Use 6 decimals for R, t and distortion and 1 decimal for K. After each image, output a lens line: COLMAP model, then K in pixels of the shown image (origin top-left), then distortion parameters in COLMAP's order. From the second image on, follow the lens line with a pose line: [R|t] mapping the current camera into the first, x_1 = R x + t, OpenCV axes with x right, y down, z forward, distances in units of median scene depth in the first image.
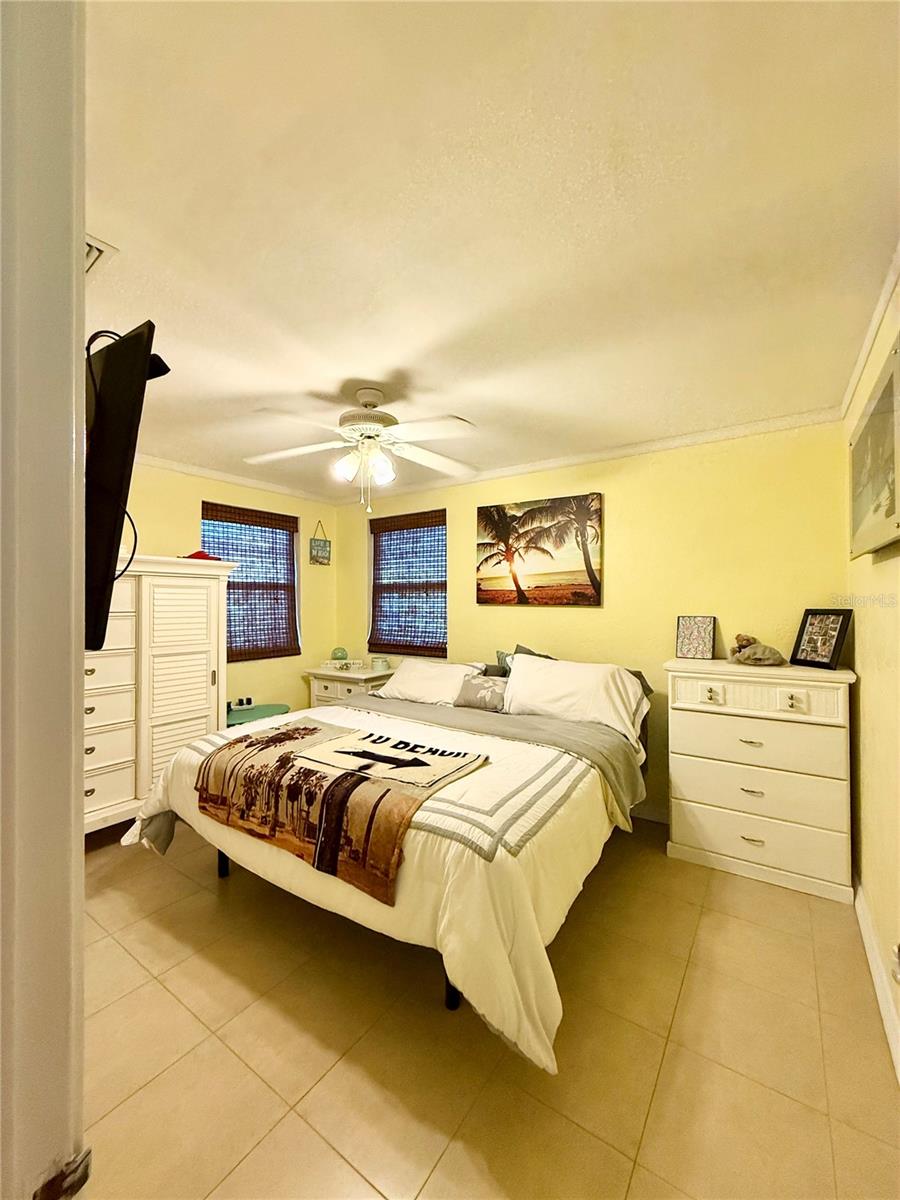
lens RADIAL K [[481.6, 0, 453.2], [0, 481.6, 603.5], [0, 0, 1]] dist [0.000653, -0.000749]
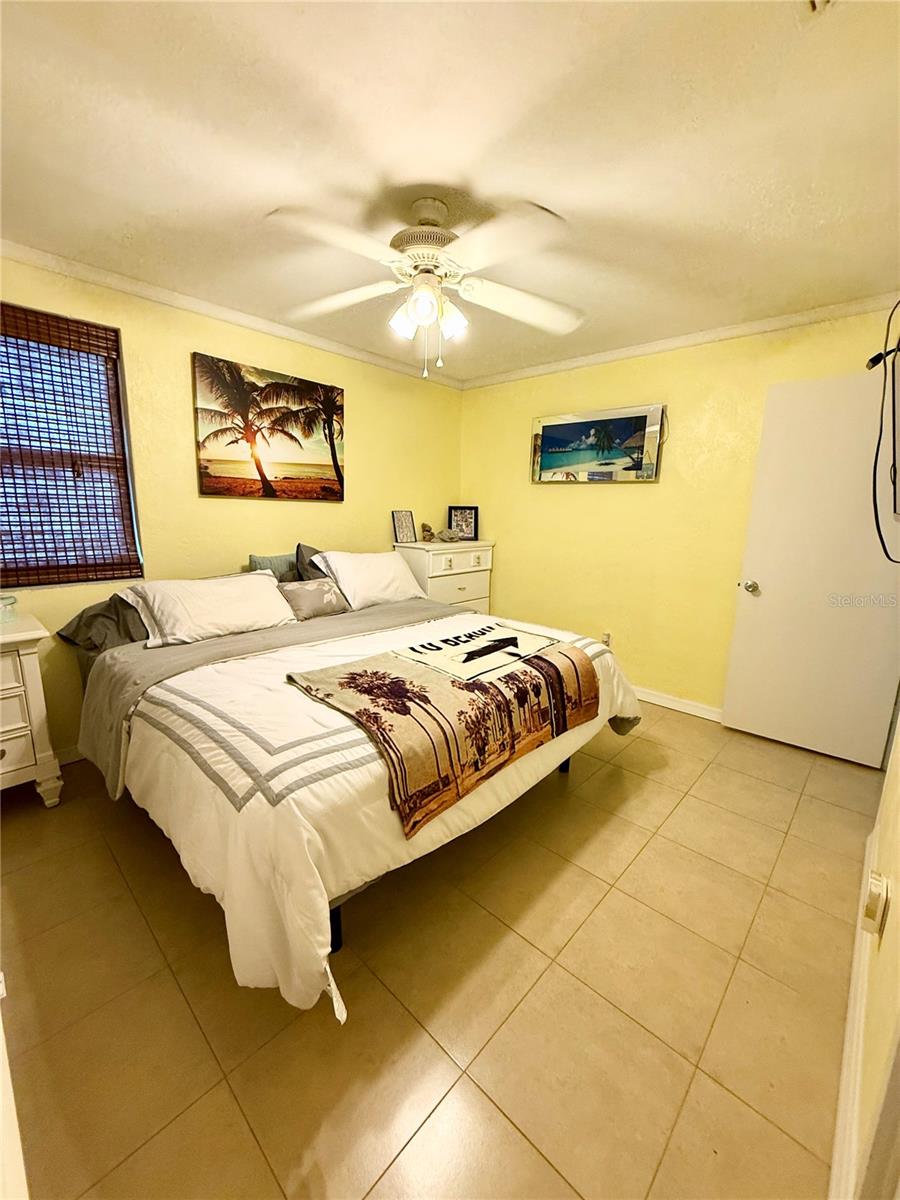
lens RADIAL K [[481.6, 0, 455.2], [0, 481.6, 599.0], [0, 0, 1]] dist [0.000653, -0.000749]
pose [[0.142934, -0.179925, 0.973240, -0.713857], [-0.020554, 0.982585, 0.184671, 0.015288], [-0.989519, -0.046400, 0.136747, 0.579357]]
